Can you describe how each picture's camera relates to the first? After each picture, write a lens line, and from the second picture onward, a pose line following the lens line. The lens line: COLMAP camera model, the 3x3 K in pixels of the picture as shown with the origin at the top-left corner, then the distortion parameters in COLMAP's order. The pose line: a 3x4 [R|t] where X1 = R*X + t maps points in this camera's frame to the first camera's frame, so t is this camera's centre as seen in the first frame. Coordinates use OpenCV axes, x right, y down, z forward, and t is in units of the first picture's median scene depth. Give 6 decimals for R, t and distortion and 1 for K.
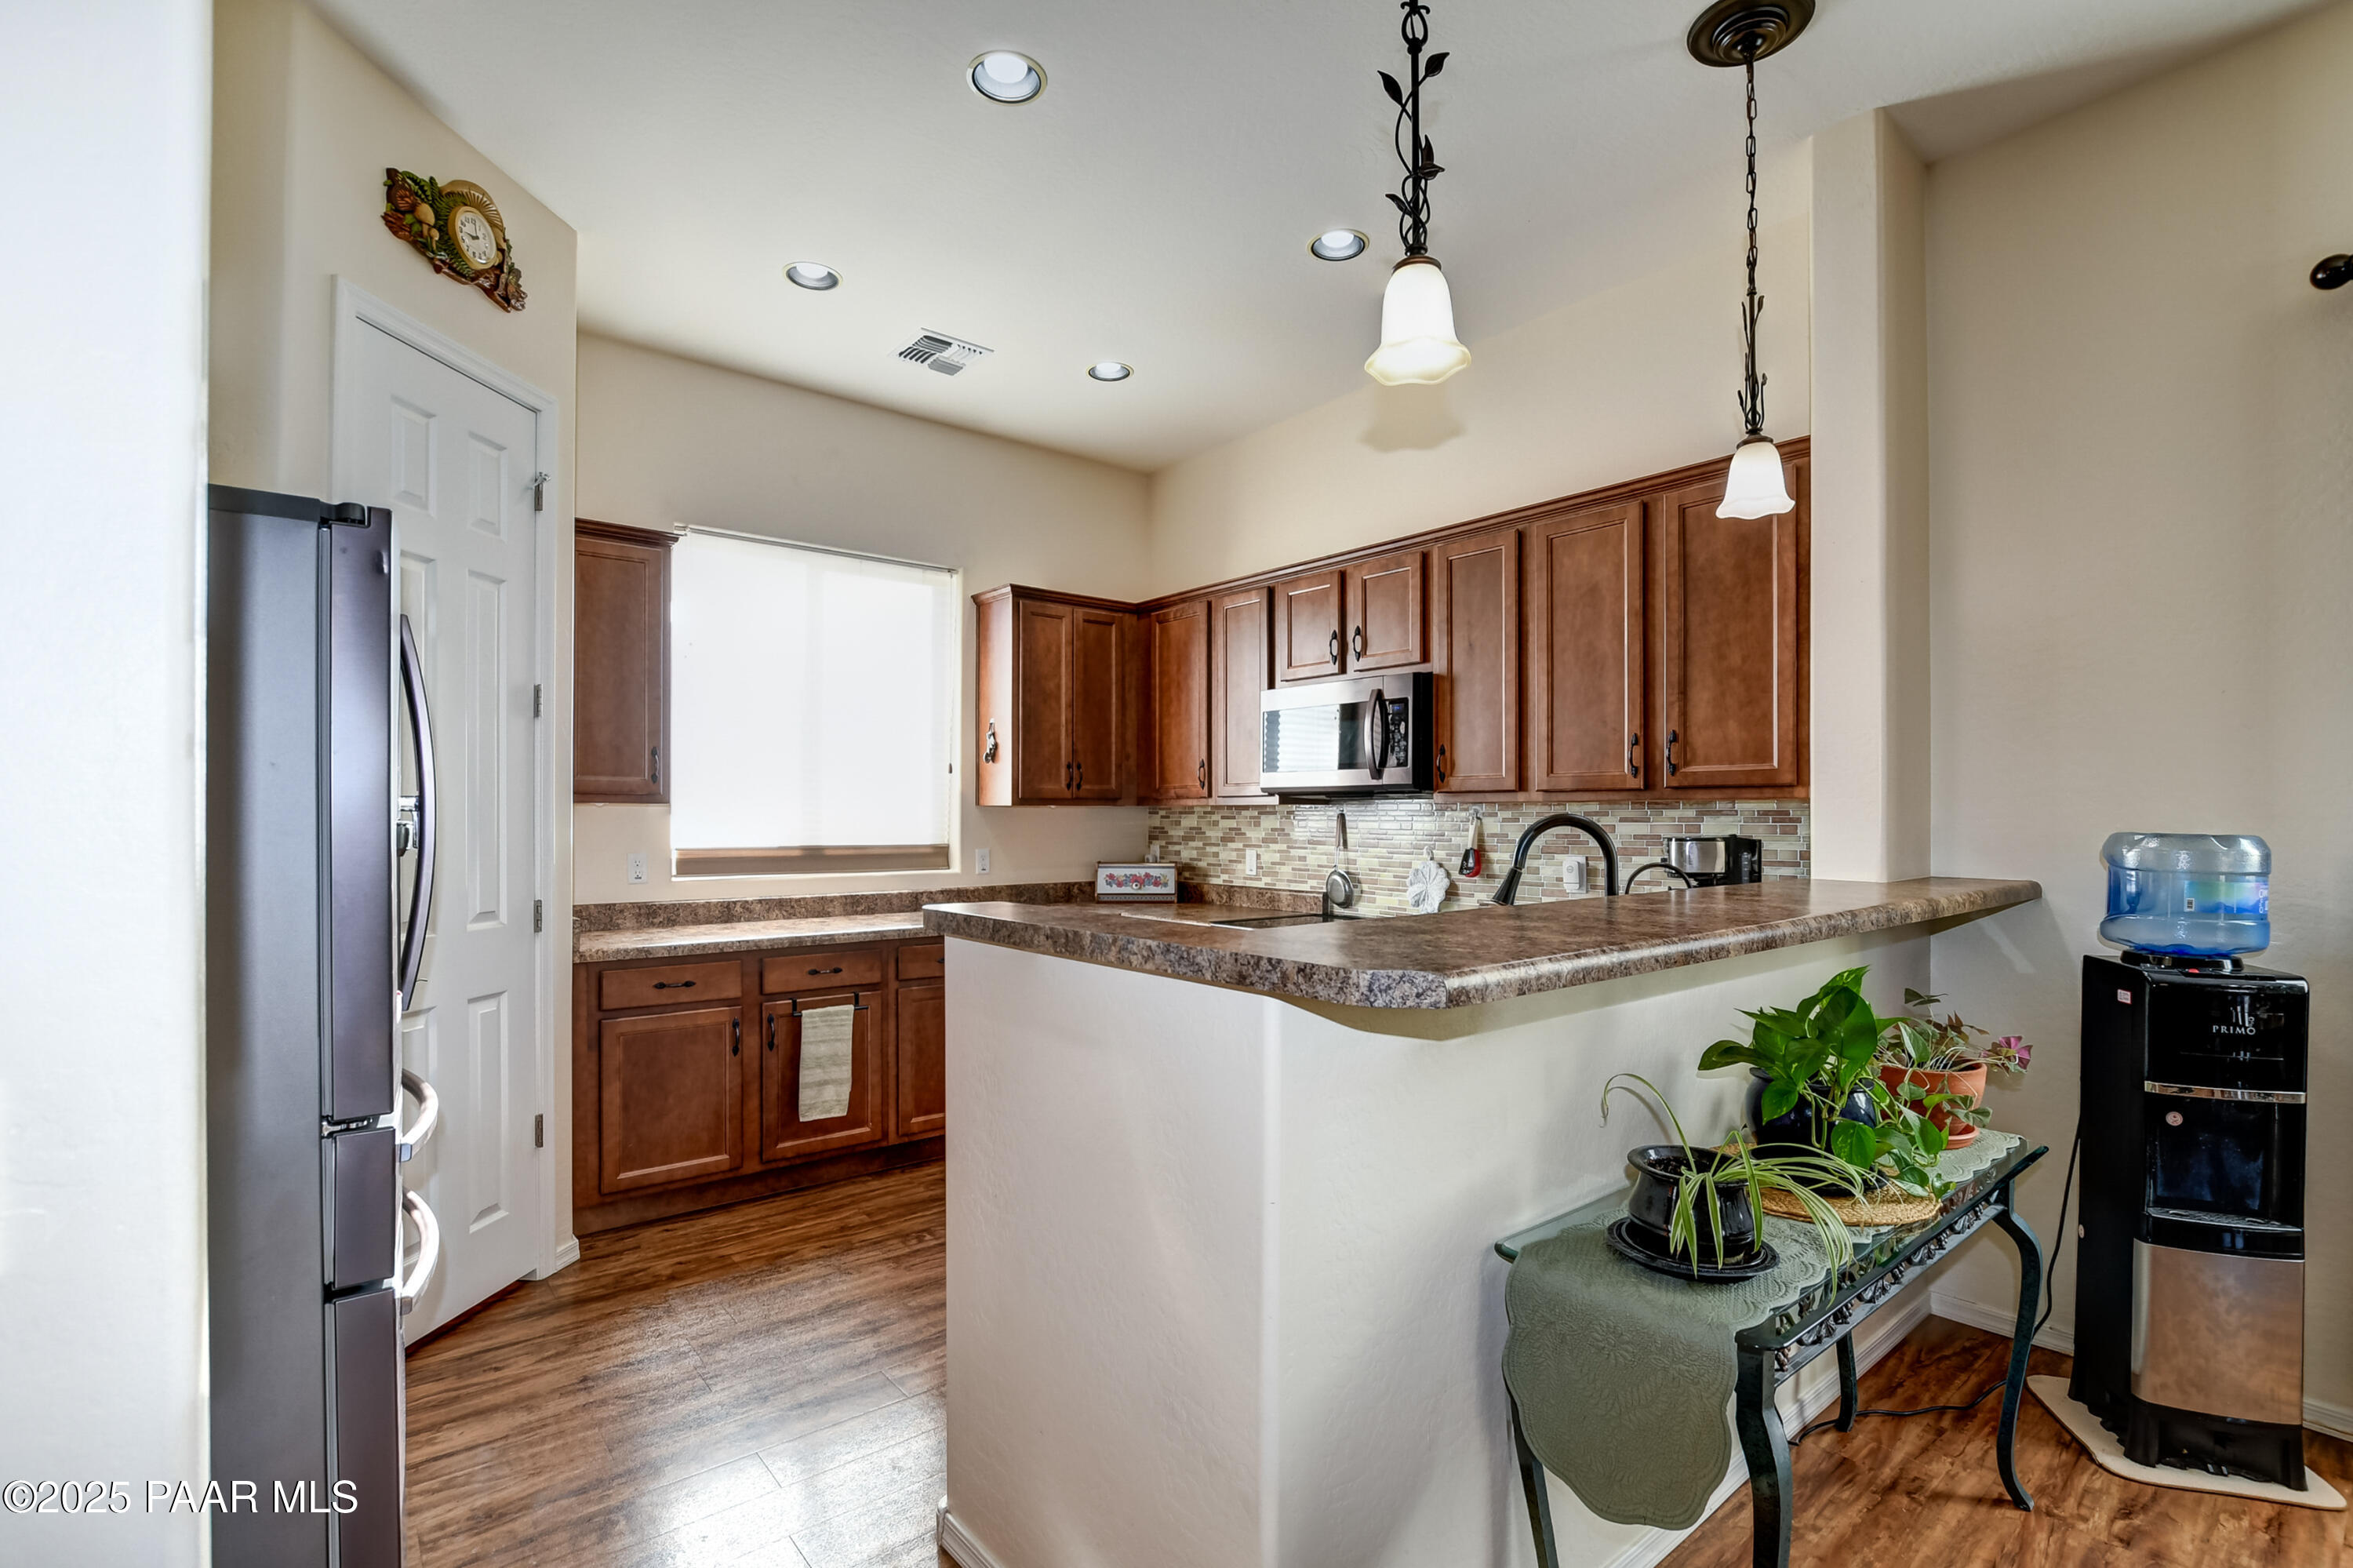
lens RADIAL K [[1089.0, 0, 1175.2], [0, 1089.0, 805.4], [0, 0, 1]] dist [-0.017325, 0.002069]
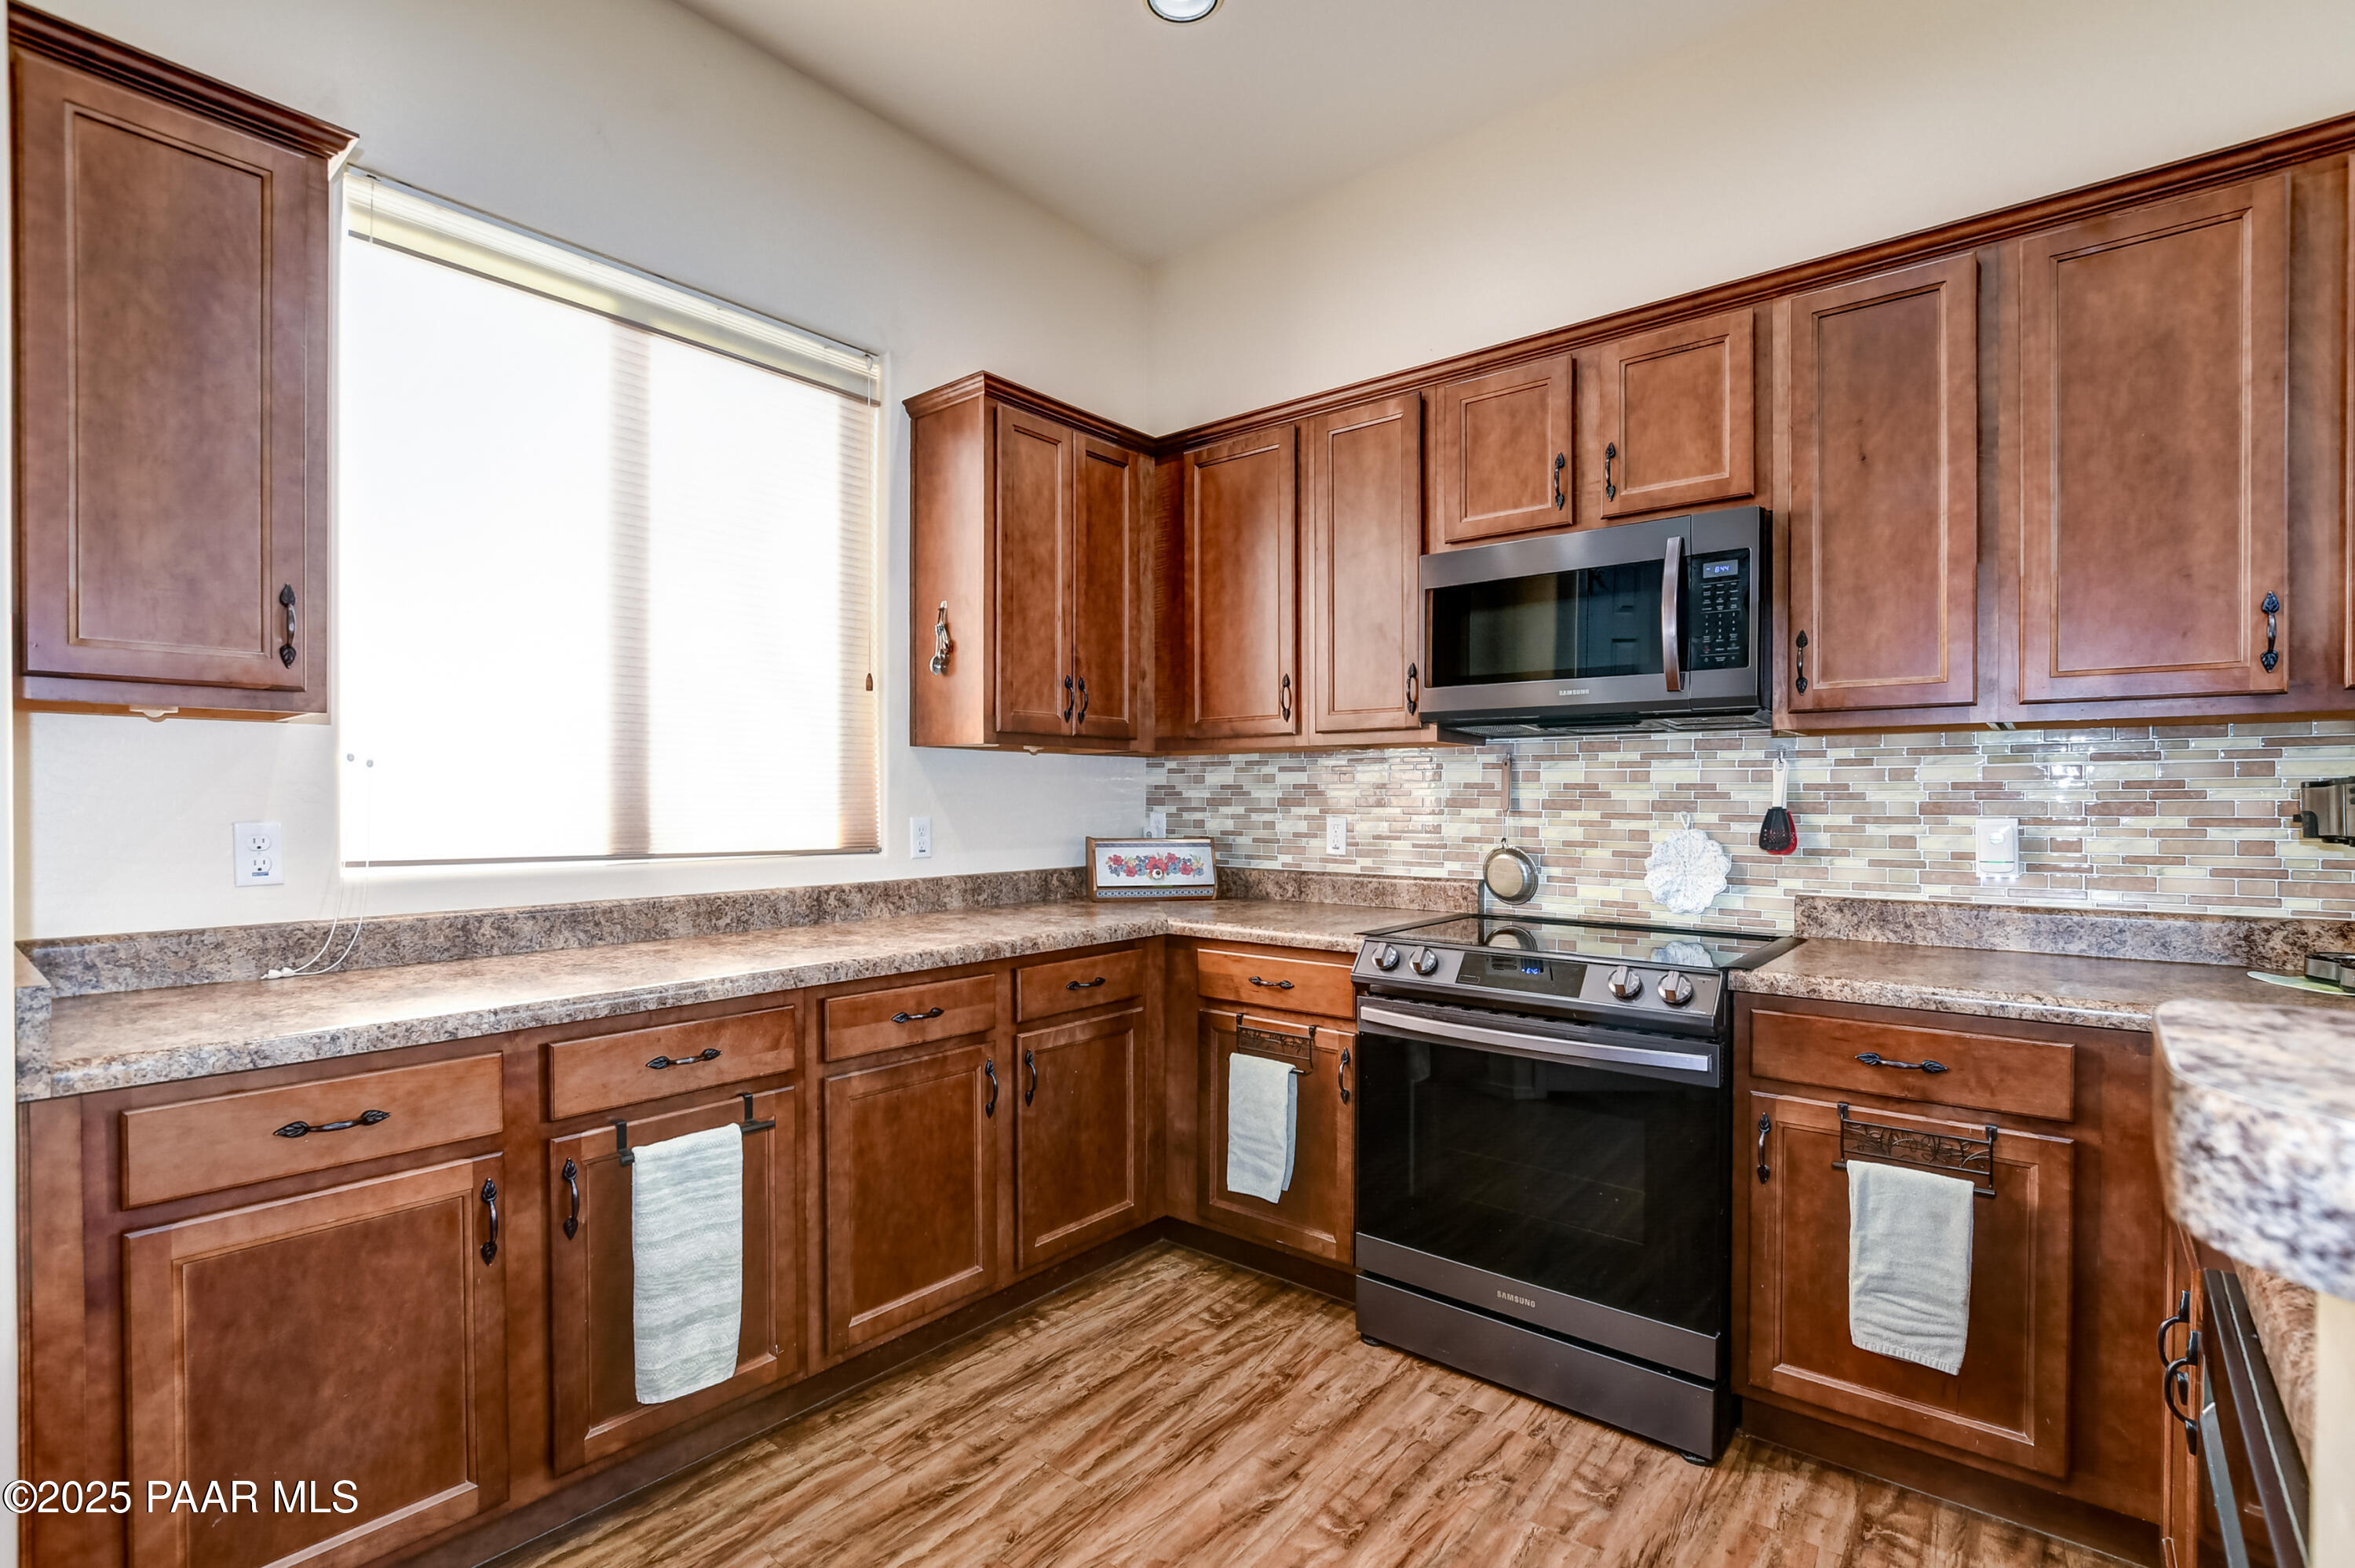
lens RADIAL K [[1089.7, 0, 1173.9], [0, 1089.7, 800.3], [0, 0, 1]] dist [-0.017325, 0.002069]
pose [[0.981401, -0.001258, 0.191965, -0.184227], [-0.001127, 0.999924, 0.012316, 0.026878], [-0.191966, -0.012304, 0.981325, 0.441091]]
